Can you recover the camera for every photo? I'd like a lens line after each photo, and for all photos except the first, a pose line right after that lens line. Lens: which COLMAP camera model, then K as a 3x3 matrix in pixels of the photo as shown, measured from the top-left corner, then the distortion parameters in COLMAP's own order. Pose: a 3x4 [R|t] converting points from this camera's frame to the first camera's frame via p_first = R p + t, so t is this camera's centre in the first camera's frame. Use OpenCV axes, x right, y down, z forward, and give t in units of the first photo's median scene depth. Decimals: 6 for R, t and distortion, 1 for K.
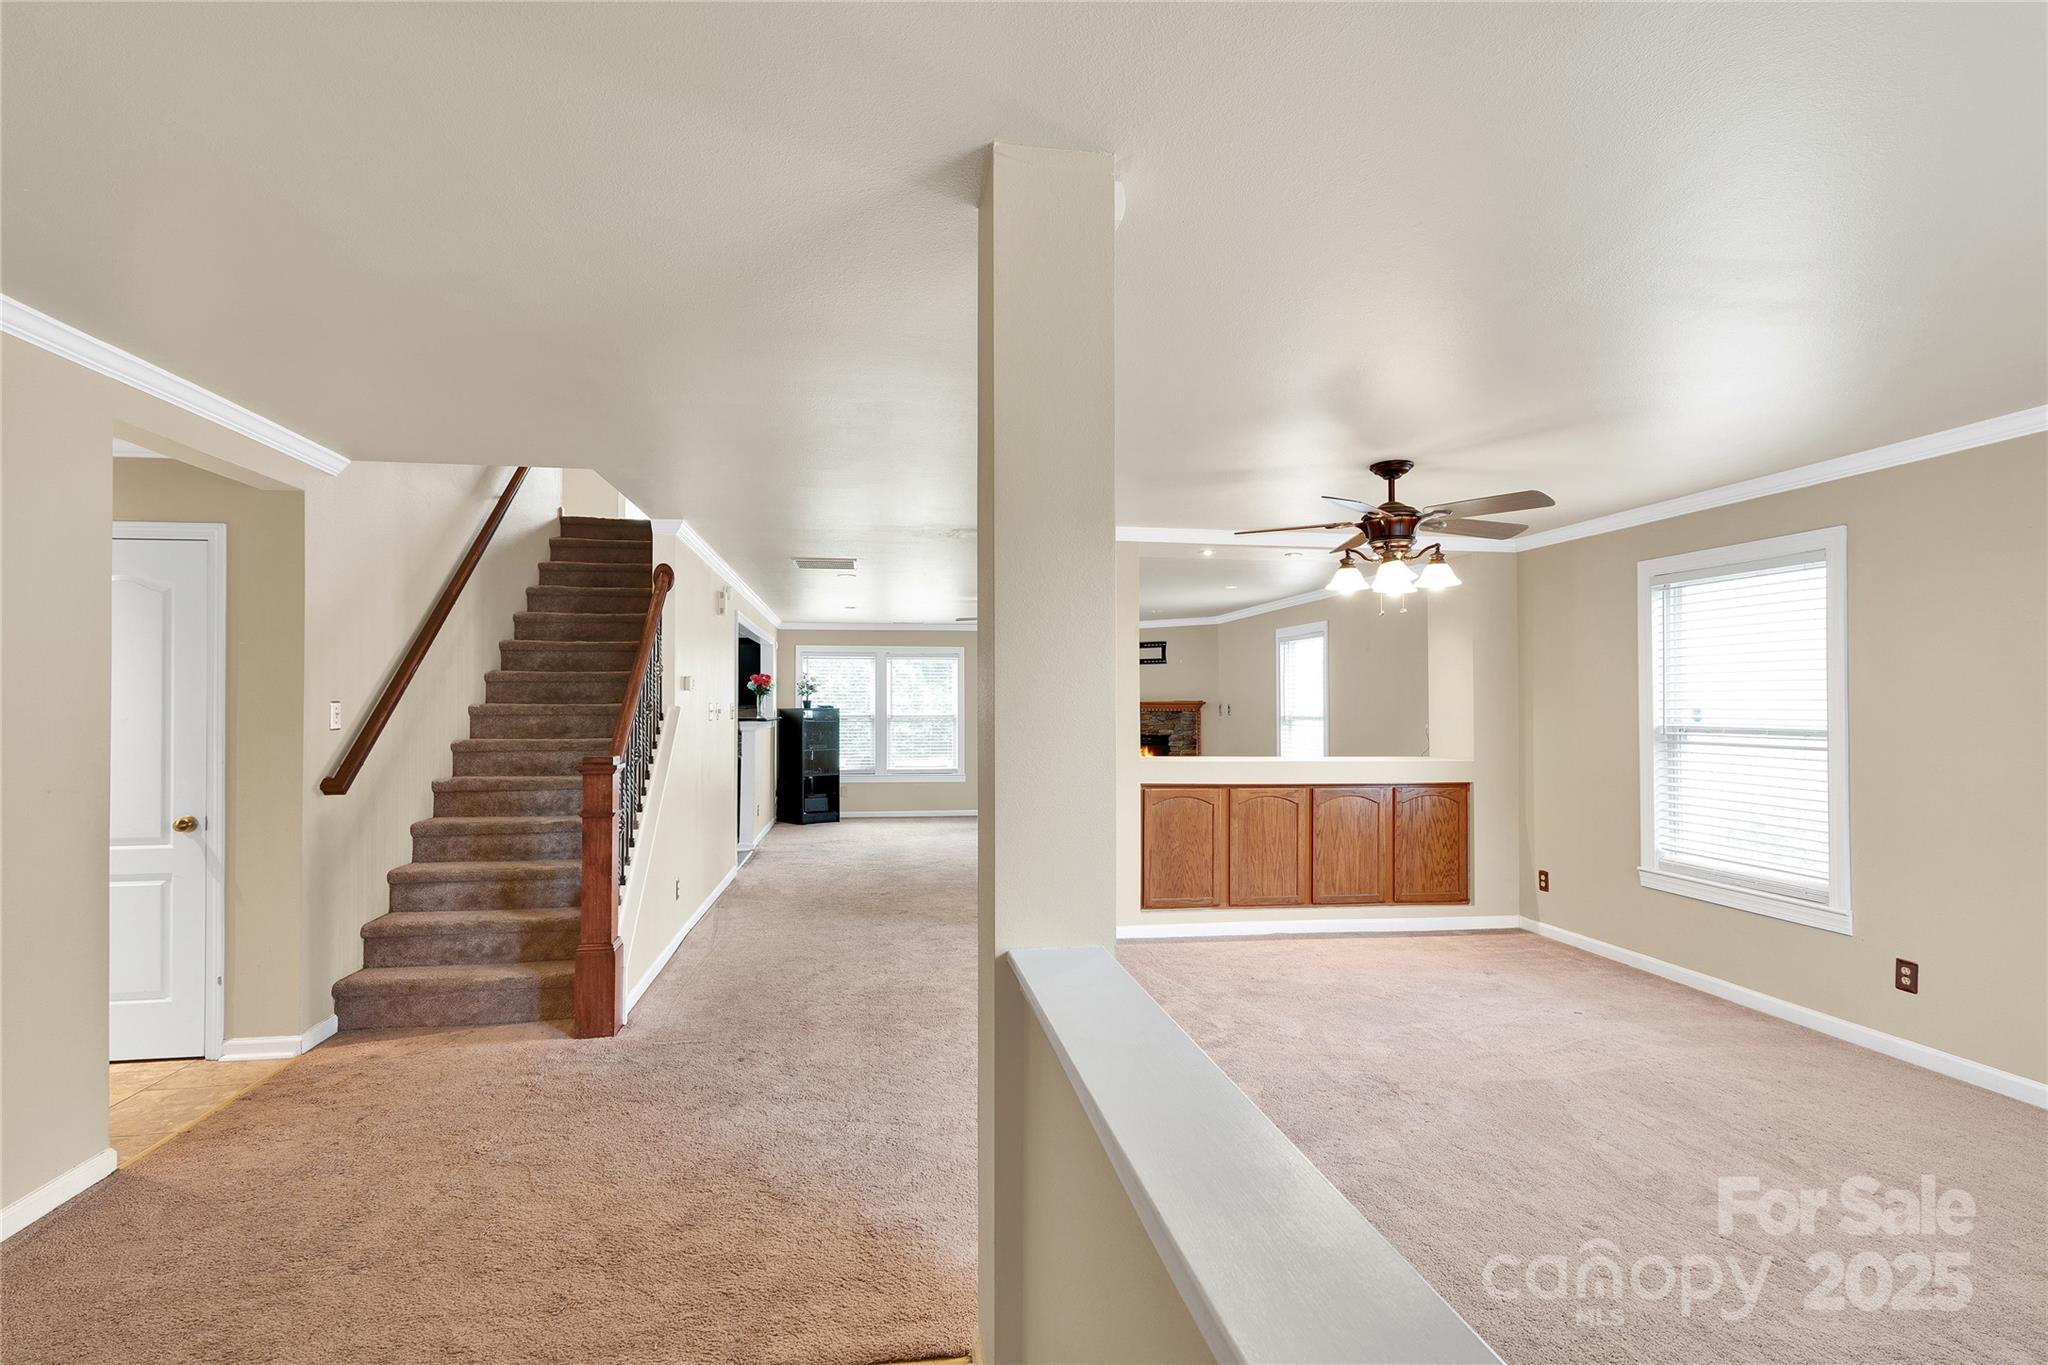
lens RADIAL K [[960.1, 0, 1019.7], [0, 960.1, 675.9], [0, 0, 1]] dist [0.010311, -0.000912]
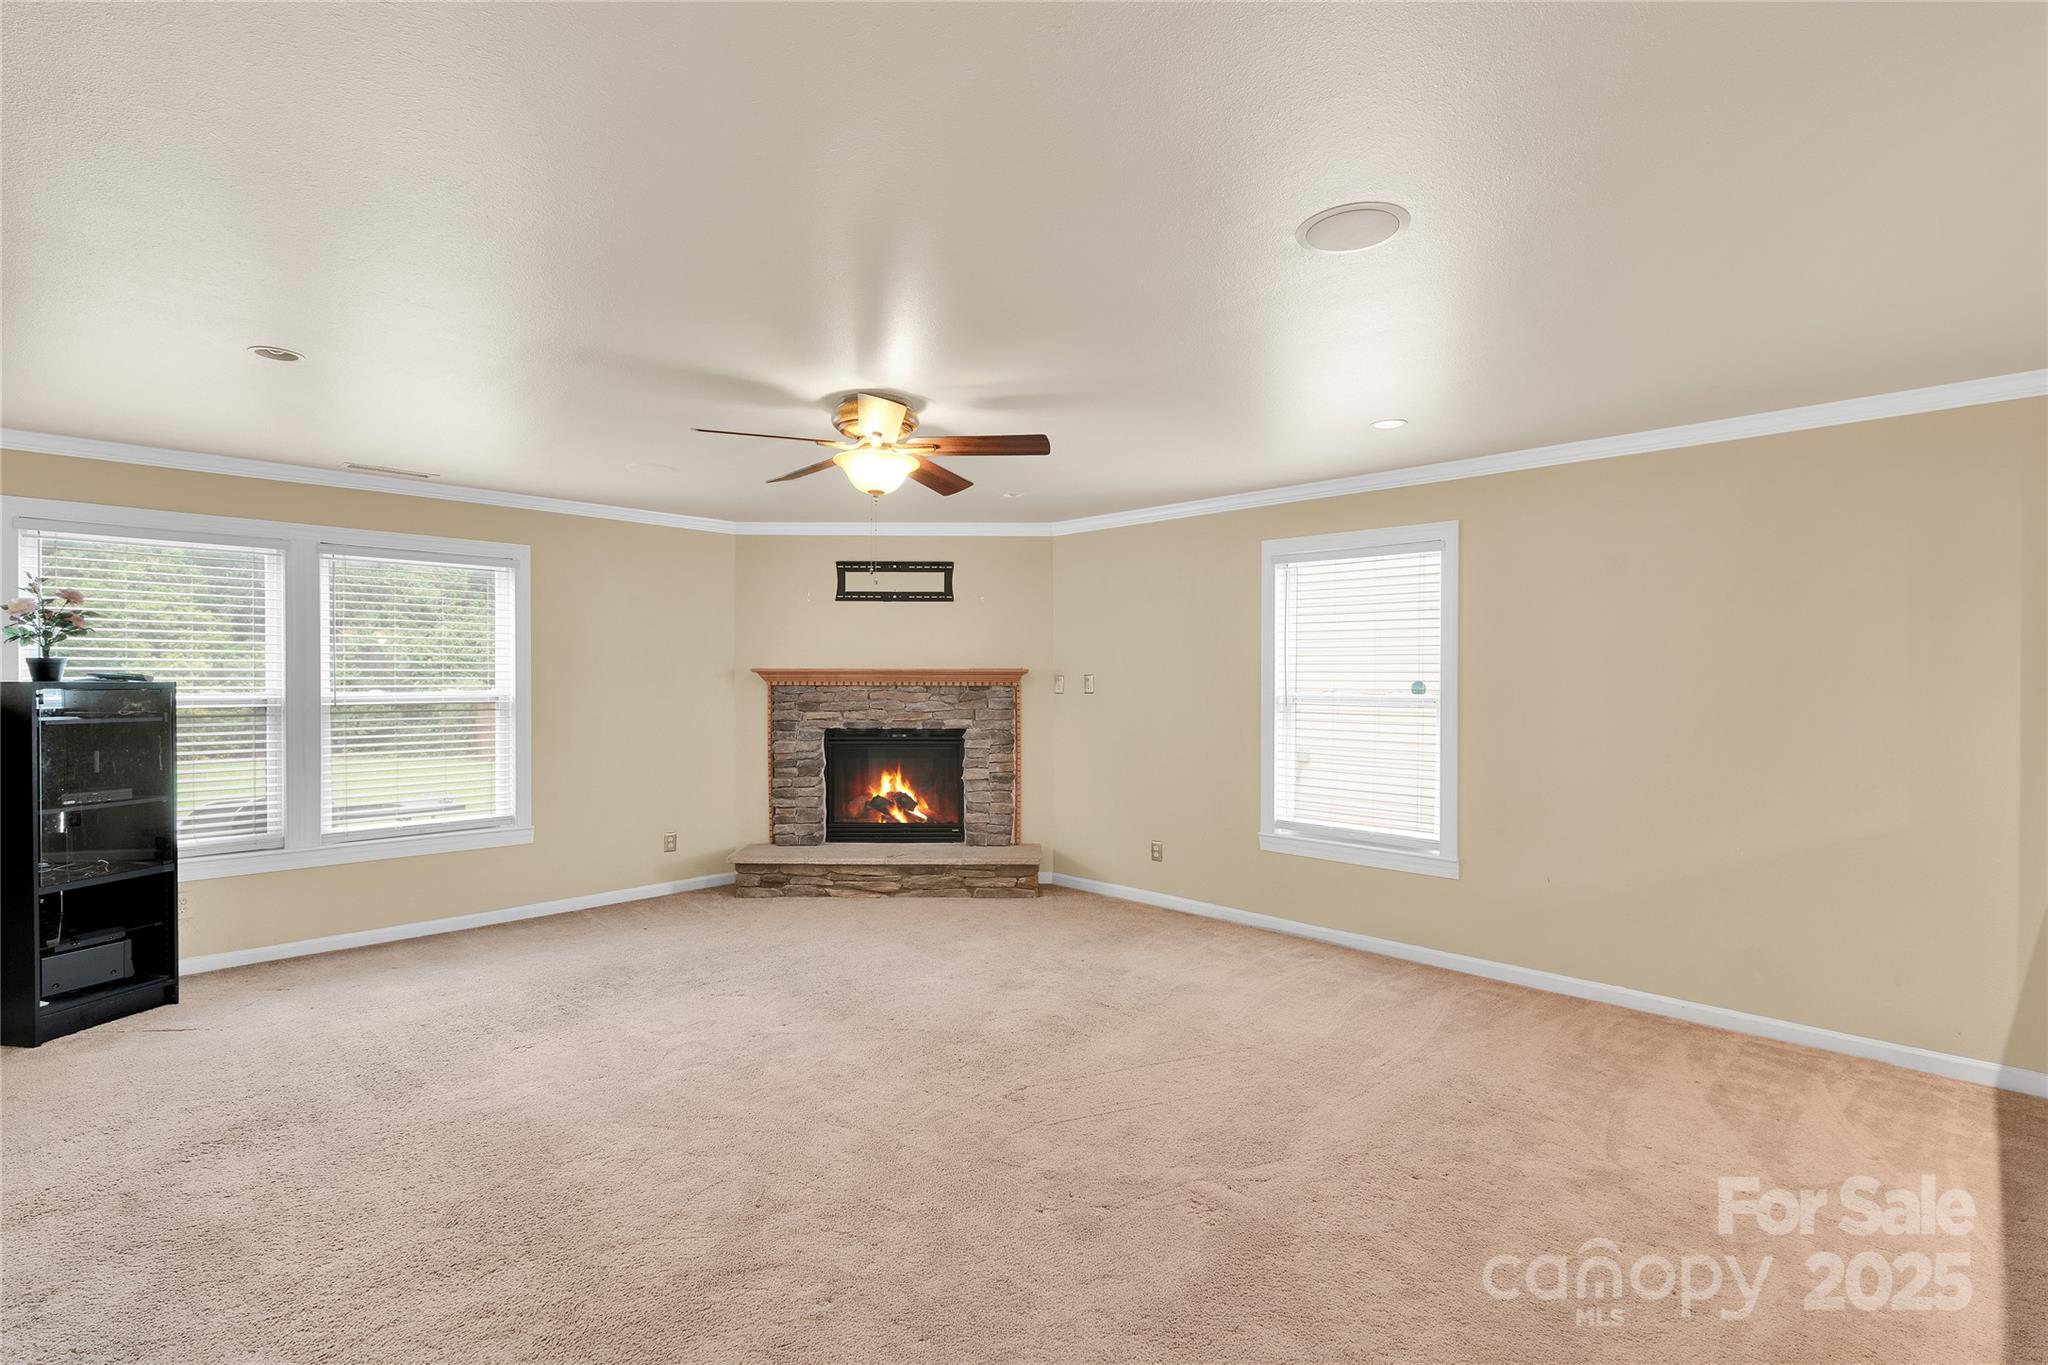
lens RADIAL K [[960.1, 0, 1019.7], [0, 960.1, 675.9], [0, 0, 1]] dist [0.010311, -0.000912]
pose [[0.805778, 0.001465, 0.592215, -0.289342], [-0.020270, 0.999479, 0.025108, 0.031032], [-0.591870, -0.032235, 0.805389, 1.025813]]
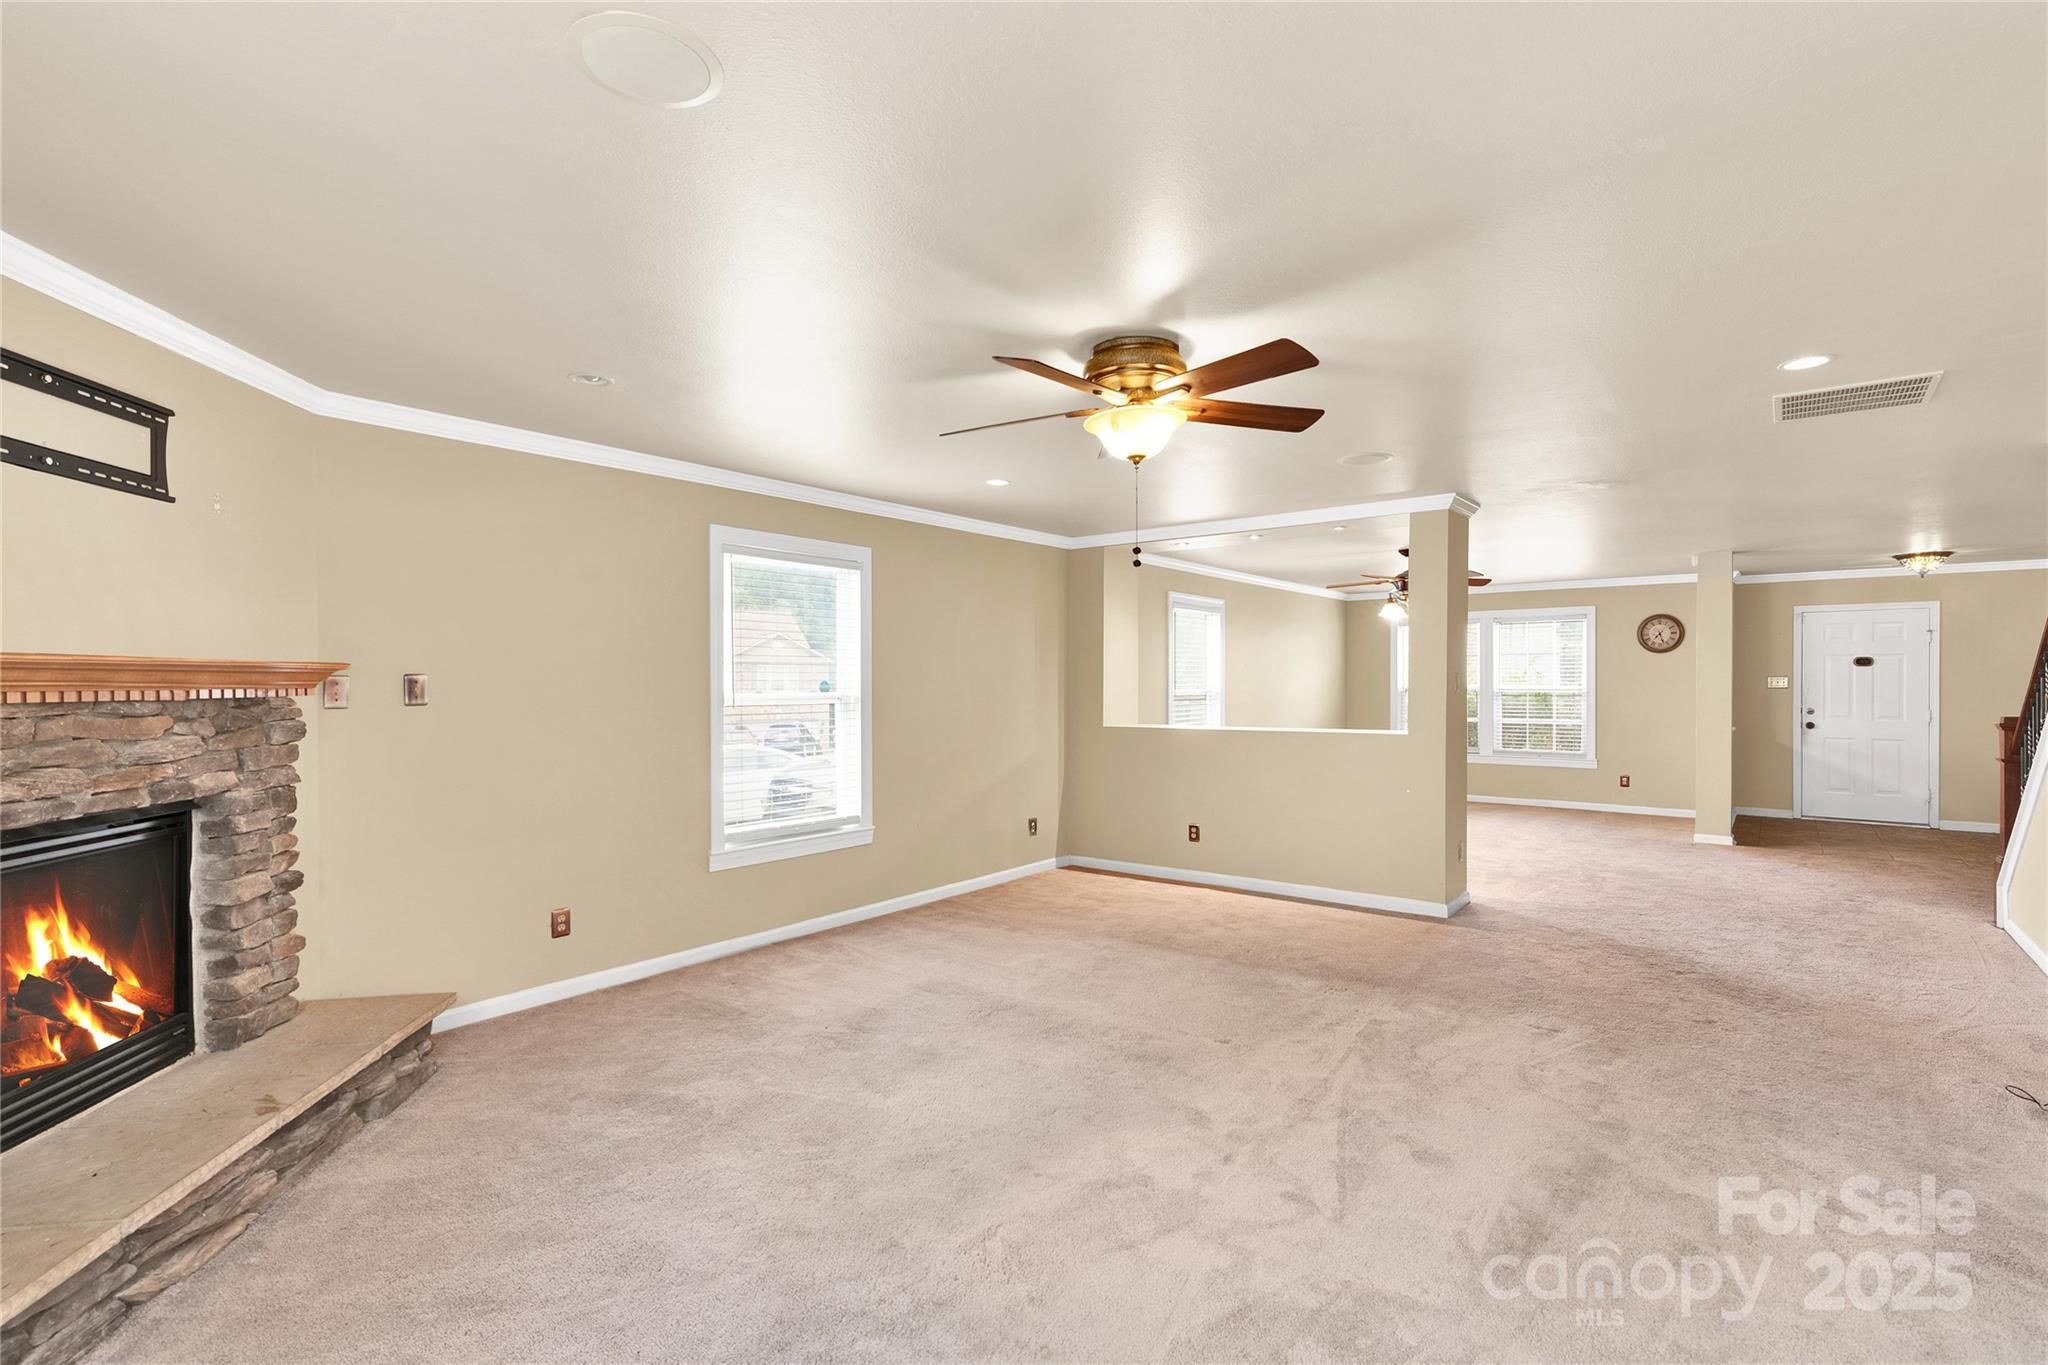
lens RADIAL K [[954.2, 0, 1024.0], [0, 954.2, 682.5], [0, 0, 1]] dist [0.008188, -0.000321]
pose [[-0.680962, -0.006335, 0.732291, -0.332218], [-0.026235, 0.999532, -0.015749, 0.059932], [-0.731849, -0.029936, -0.680809, 1.967421]]
